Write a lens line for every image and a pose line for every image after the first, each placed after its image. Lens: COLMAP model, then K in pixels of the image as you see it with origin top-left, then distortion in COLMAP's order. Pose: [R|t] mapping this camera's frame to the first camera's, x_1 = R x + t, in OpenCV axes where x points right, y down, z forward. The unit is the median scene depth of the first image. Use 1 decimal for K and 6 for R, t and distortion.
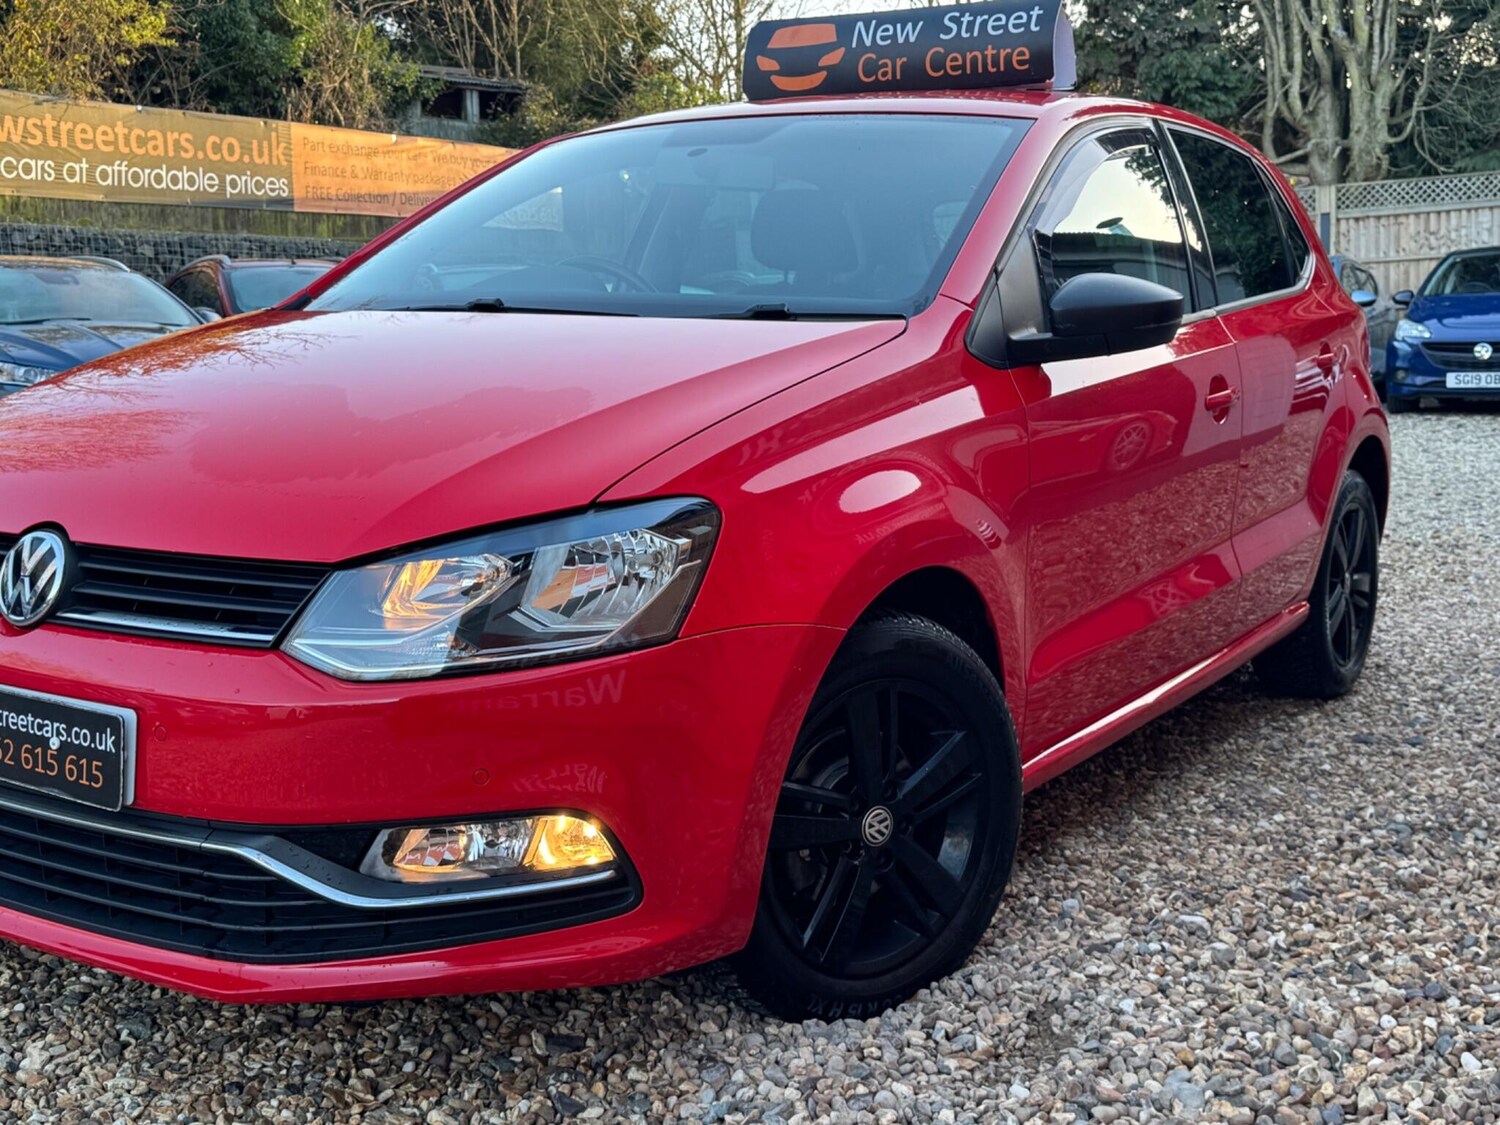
lens RADIAL K [[1742.4, 0, 749.0], [0, 1742.4, 584.3], [0, 0, 1]] dist [0.200982, -0.463688]
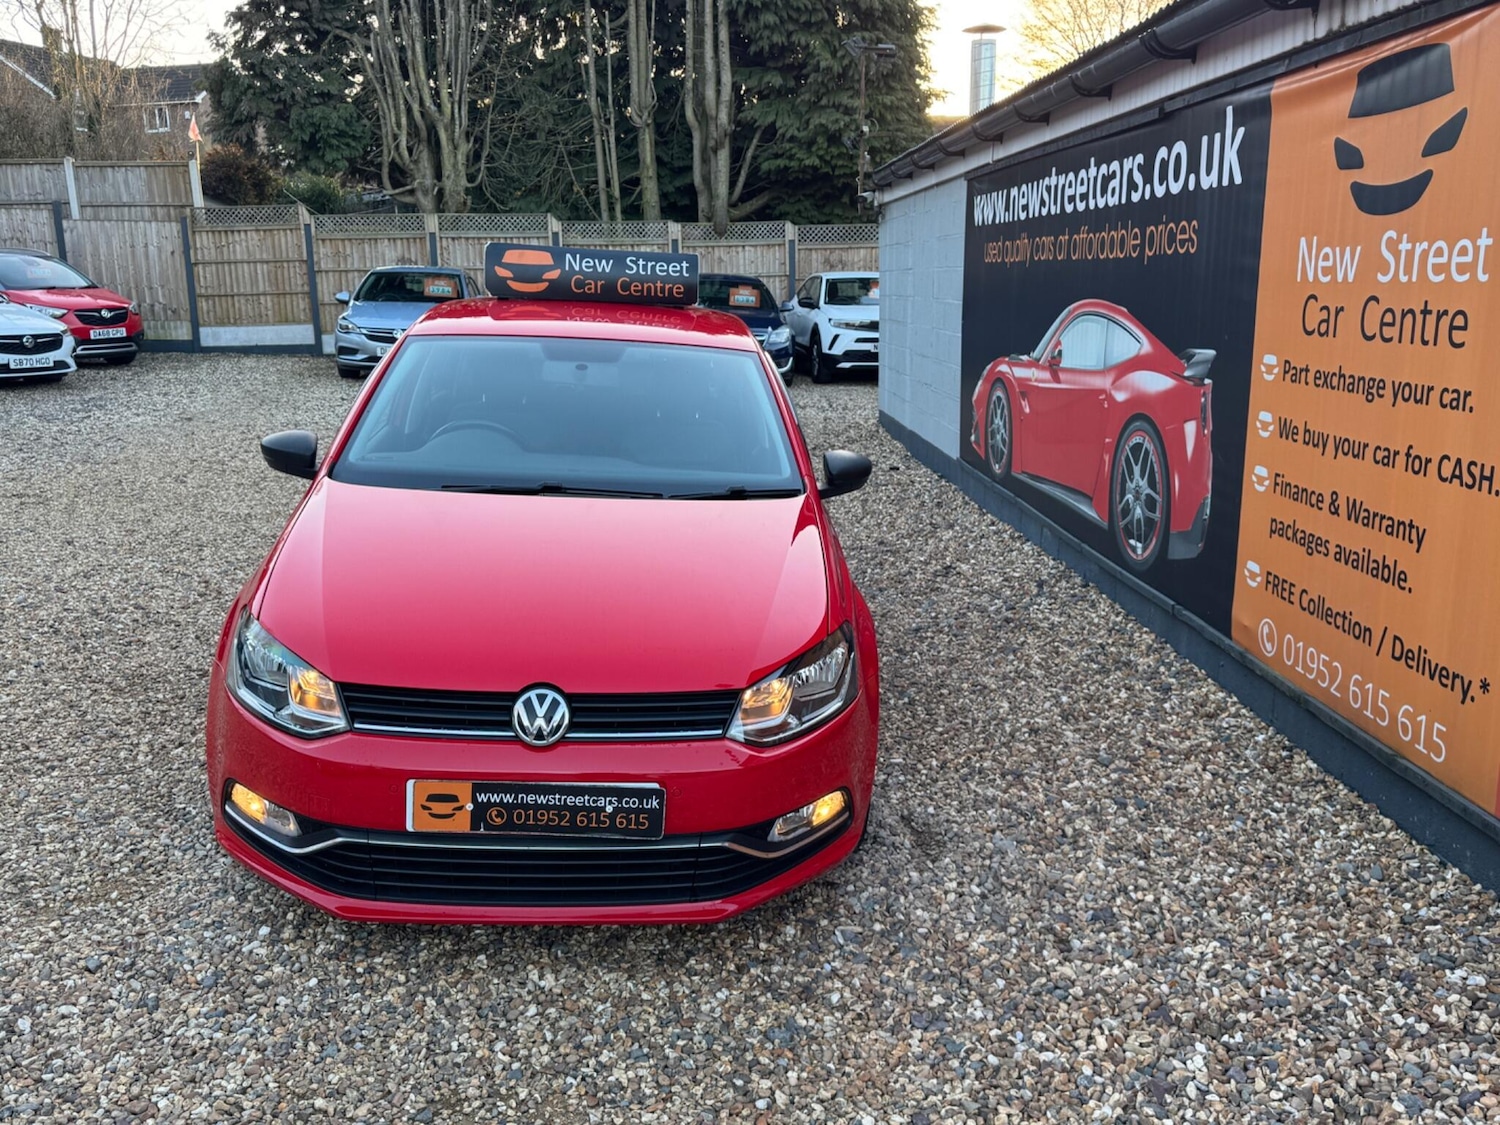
lens RADIAL K [[1257.2, 0, 751.3], [0, 1257.2, 563.1], [0, 0, 1]] dist [0.105111, -0.164922]
pose [[0.795793, -0.108519, 0.595765, -0.856215], [0.055753, 0.992763, 0.106360, -0.242329], [-0.602996, -0.051425, 0.796085, -0.073954]]
